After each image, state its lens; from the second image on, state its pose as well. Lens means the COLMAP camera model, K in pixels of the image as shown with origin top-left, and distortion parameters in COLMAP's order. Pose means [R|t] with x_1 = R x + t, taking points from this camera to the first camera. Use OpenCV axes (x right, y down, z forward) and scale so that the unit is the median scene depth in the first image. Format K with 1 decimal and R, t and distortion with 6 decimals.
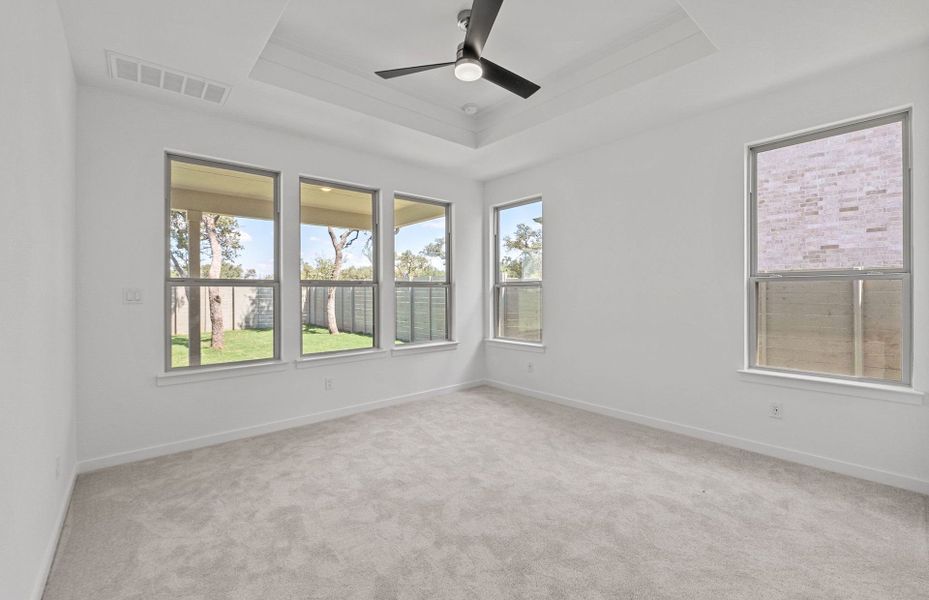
lens RADIAL K [[390.1, 0, 466.5], [0, 390.1, 294.0], [0, 0, 1]] dist [0.001532, 0.000256]
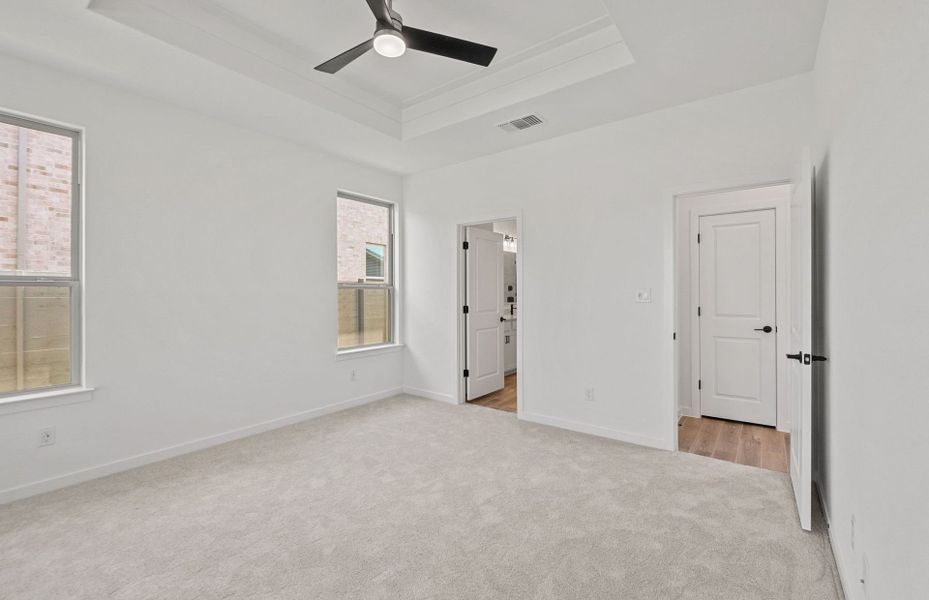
lens RADIAL K [[390.1, 0, 466.5], [0, 390.1, 294.0], [0, 0, 1]] dist [0.001532, 0.000256]
pose [[-0.220203, 0.007429, 0.975426, -0.222910], [0.013227, 0.999902, -0.004629, 0.001372], [-0.975364, 0.011883, -0.220280, 0.266536]]
